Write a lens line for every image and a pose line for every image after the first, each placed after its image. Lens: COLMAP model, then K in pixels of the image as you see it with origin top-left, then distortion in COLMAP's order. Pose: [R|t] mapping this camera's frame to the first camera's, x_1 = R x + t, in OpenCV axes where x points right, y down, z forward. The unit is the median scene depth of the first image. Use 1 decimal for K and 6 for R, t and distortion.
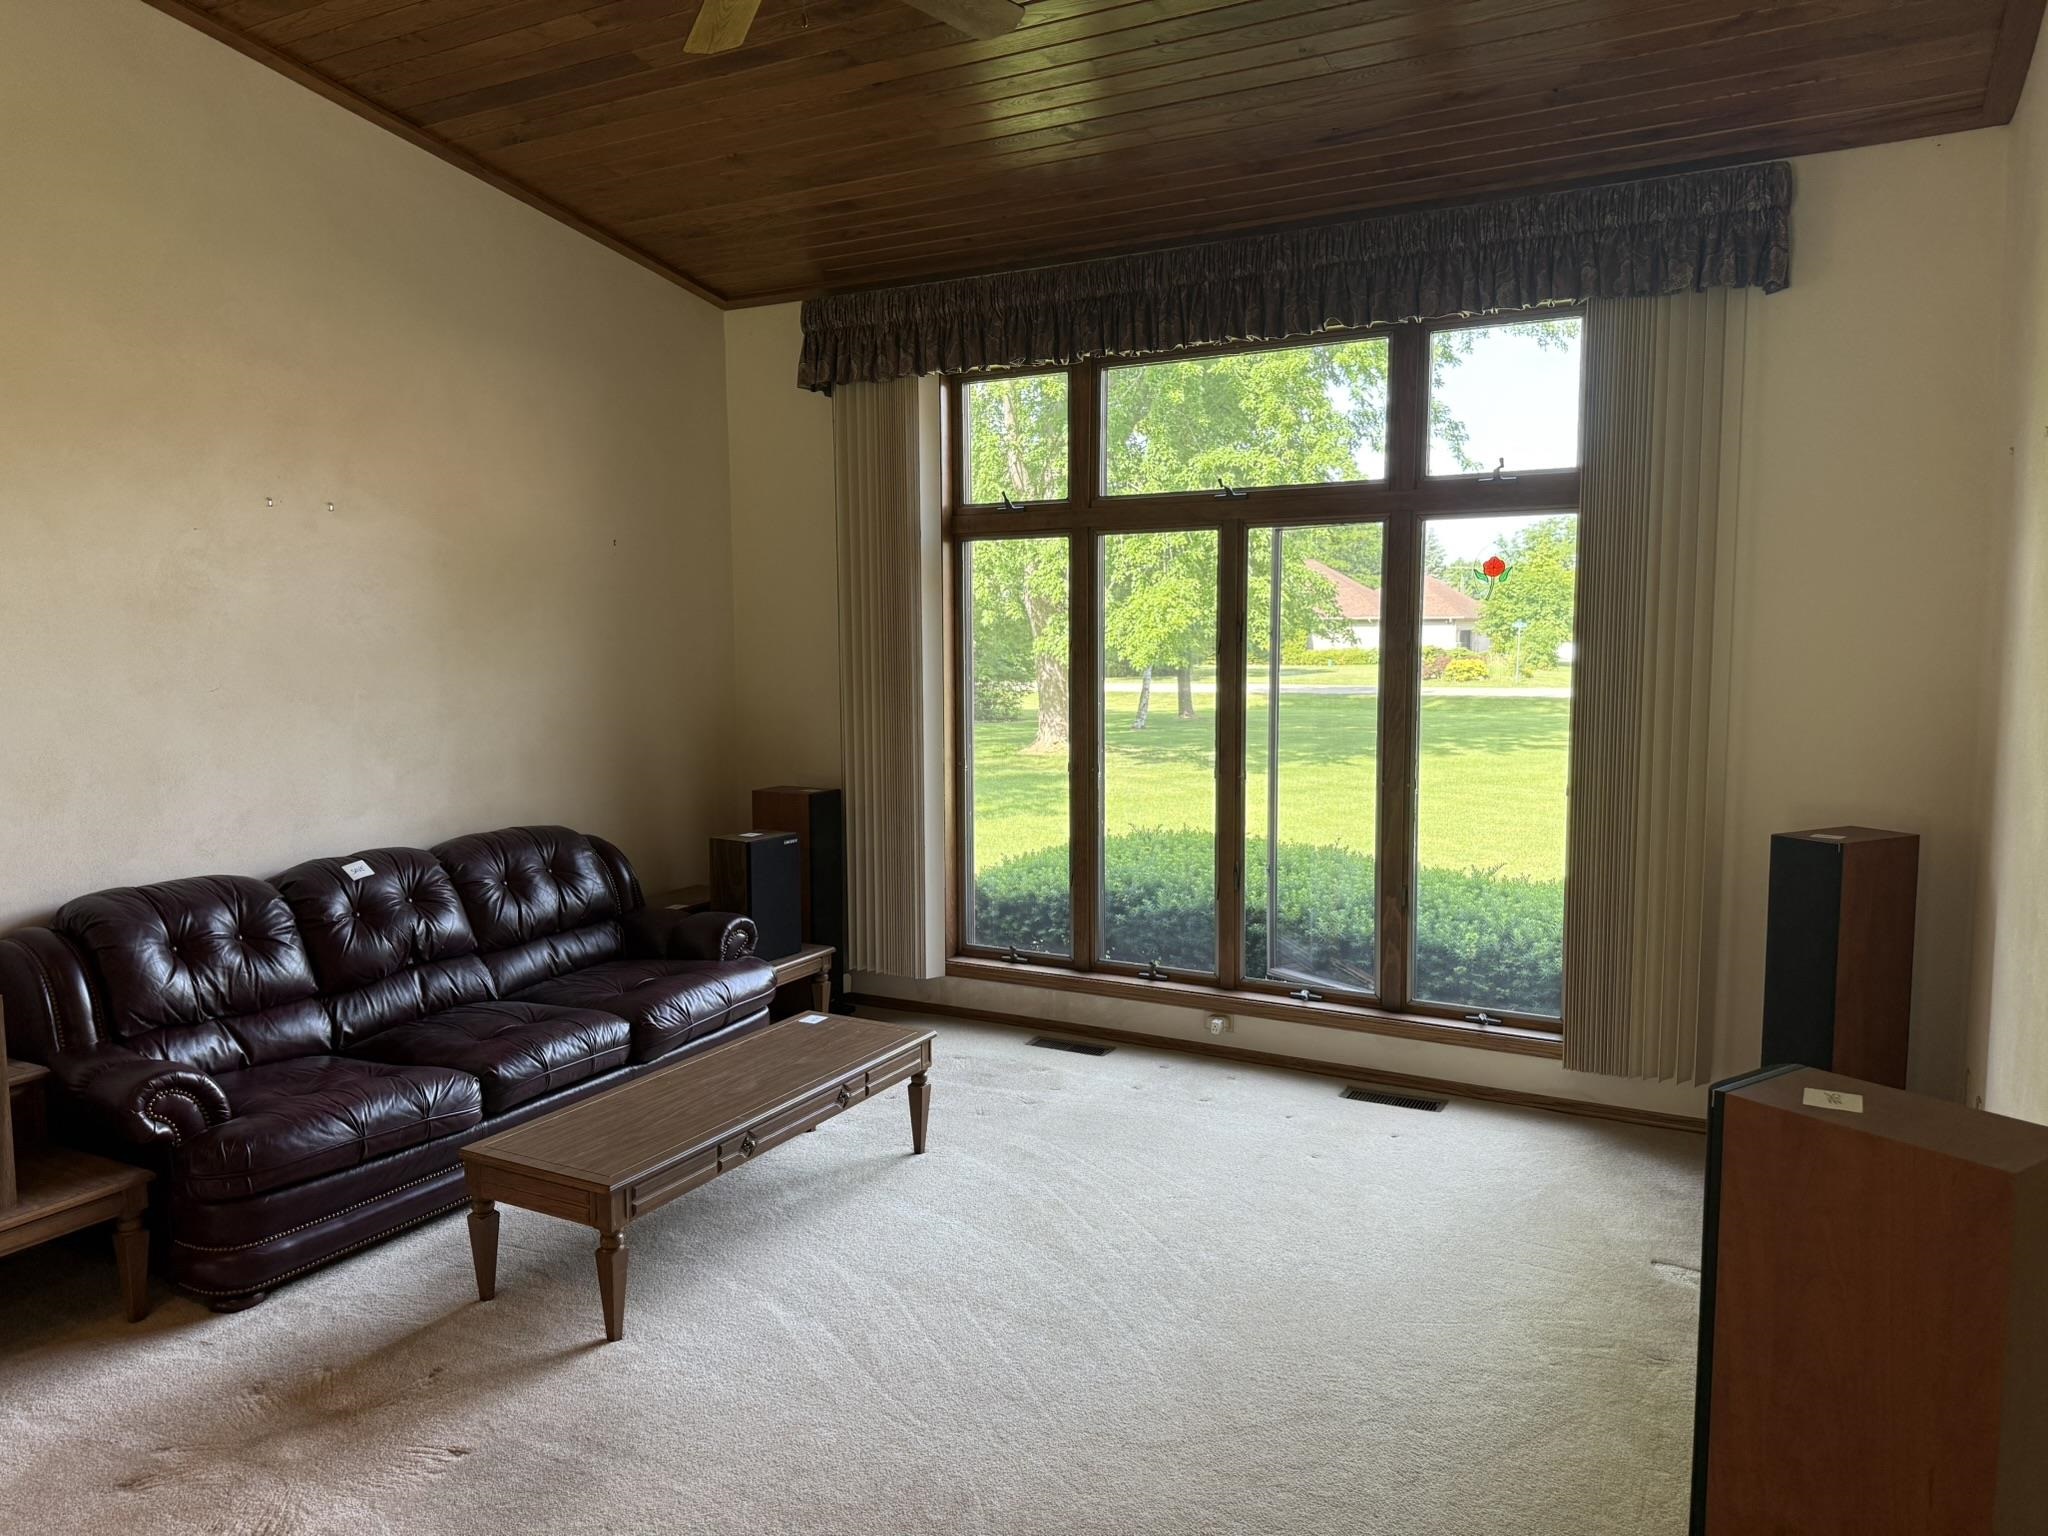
lens RADIAL K [[1460.3, 0, 1024.0], [0, 1460.3, 768.0], [0, 0, 1]] dist [0.090229, -0.080469]
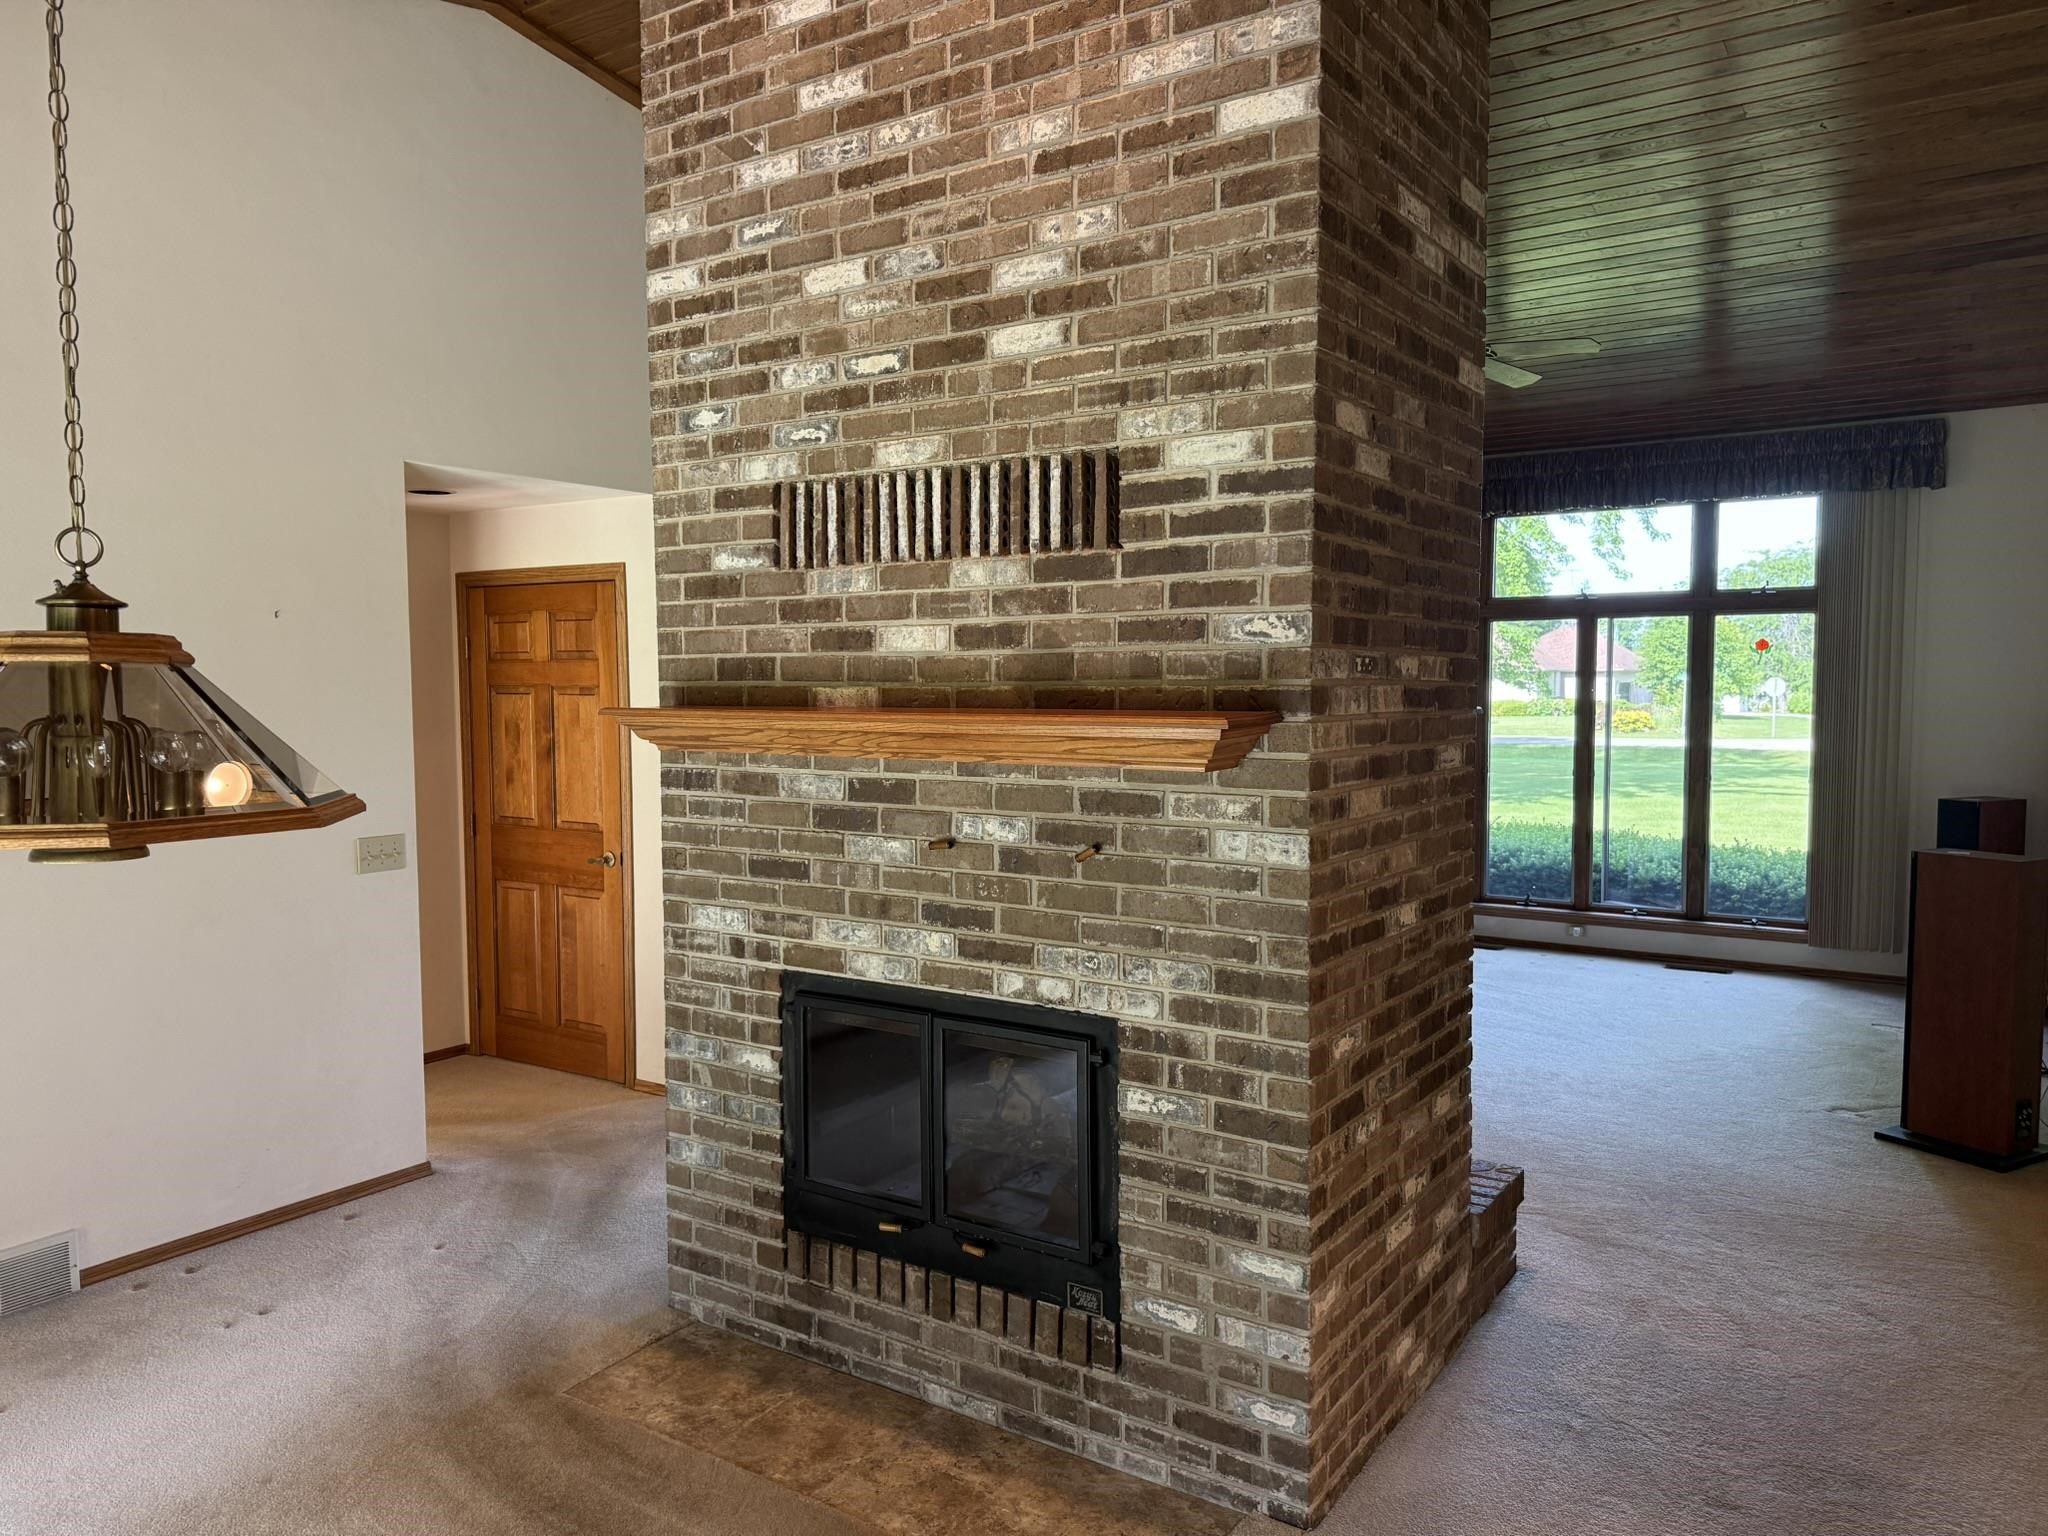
lens RADIAL K [[1454.7, 0, 1022.3], [0, 1454.7, 782.1], [0, 0, 1]] dist [0.007546, 0.006044]
pose [[0.995277, 0.005677, -0.096907, -0.340824], [-0.008144, 0.999652, -0.025082, 0.063496], [0.096731, 0.025753, 0.994977, -0.687334]]
